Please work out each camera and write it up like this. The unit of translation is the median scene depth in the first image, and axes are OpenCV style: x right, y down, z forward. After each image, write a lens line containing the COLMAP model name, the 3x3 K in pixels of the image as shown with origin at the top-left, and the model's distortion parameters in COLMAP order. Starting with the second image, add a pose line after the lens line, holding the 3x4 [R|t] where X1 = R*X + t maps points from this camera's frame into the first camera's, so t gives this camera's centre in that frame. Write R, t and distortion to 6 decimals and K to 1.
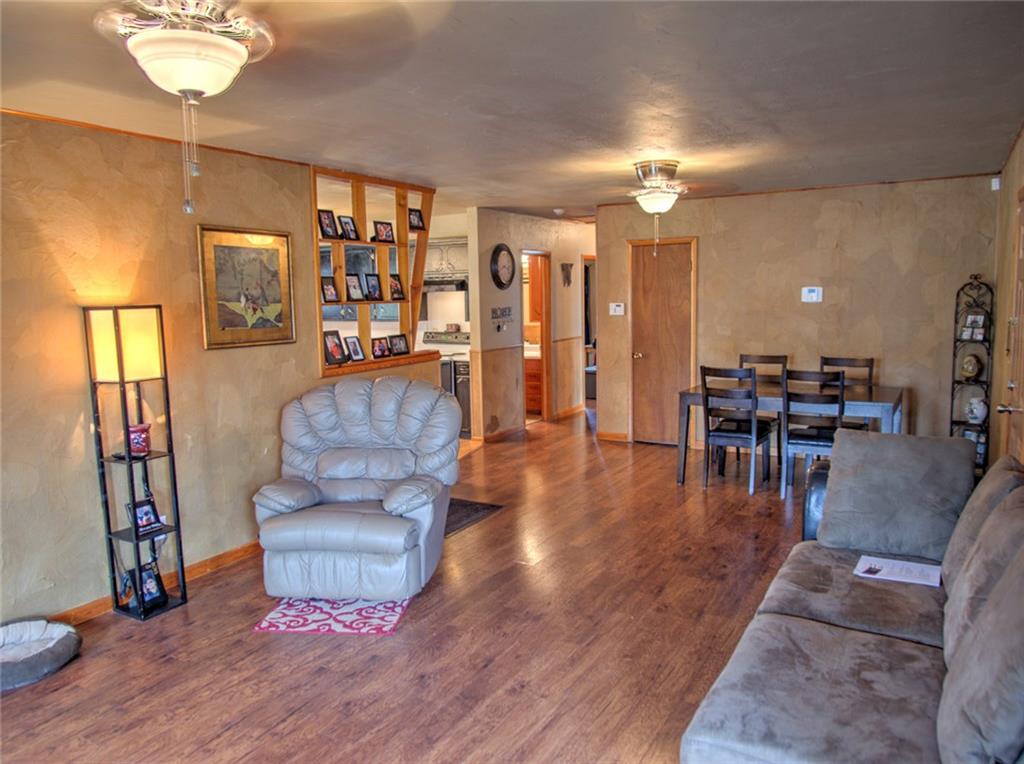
lens RADIAL K [[737.7, 0, 516.4], [0, 737.7, 386.0], [0, 0, 1]] dist [-0.035980, -0.001643]
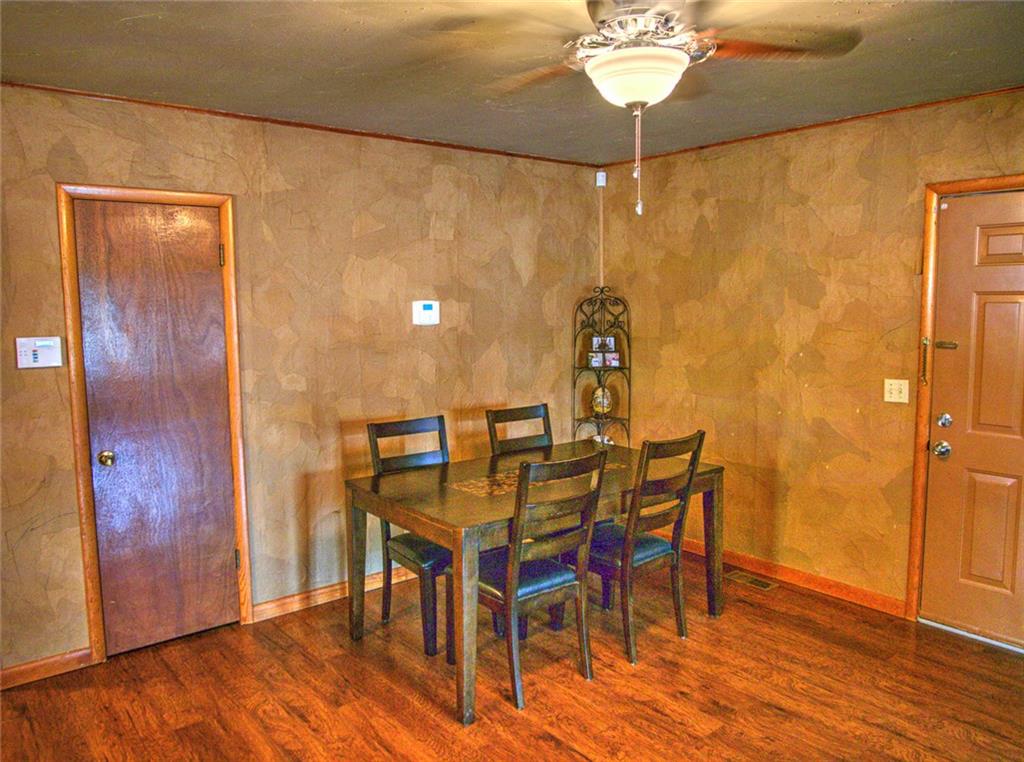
lens RADIAL K [[737.7, 0, 507.0], [0, 737.7, 376.5], [0, 0, 1]] dist [-0.035980, -0.001643]
pose [[0.361776, -0.079084, 0.928905, -0.158526], [0.118544, 0.992210, 0.038305, -0.087307], [-0.924697, 0.096259, 0.368333, 0.713996]]
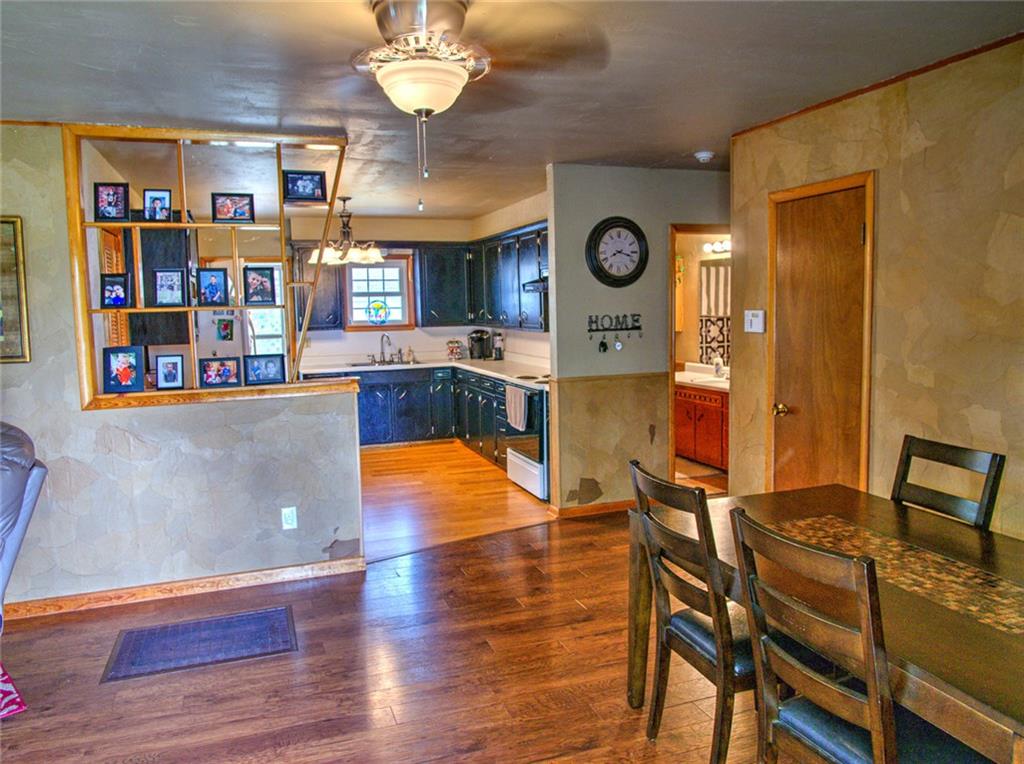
lens RADIAL K [[737.7, 0, 515.8], [0, 737.7, 386.6], [0, 0, 1]] dist [-0.035980, -0.001643]
pose [[0.764341, 0.074974, -0.640439, 0.405792], [-0.075089, 0.996809, 0.027077, -0.066034], [0.640425, 0.027394, 0.767532, 0.538573]]
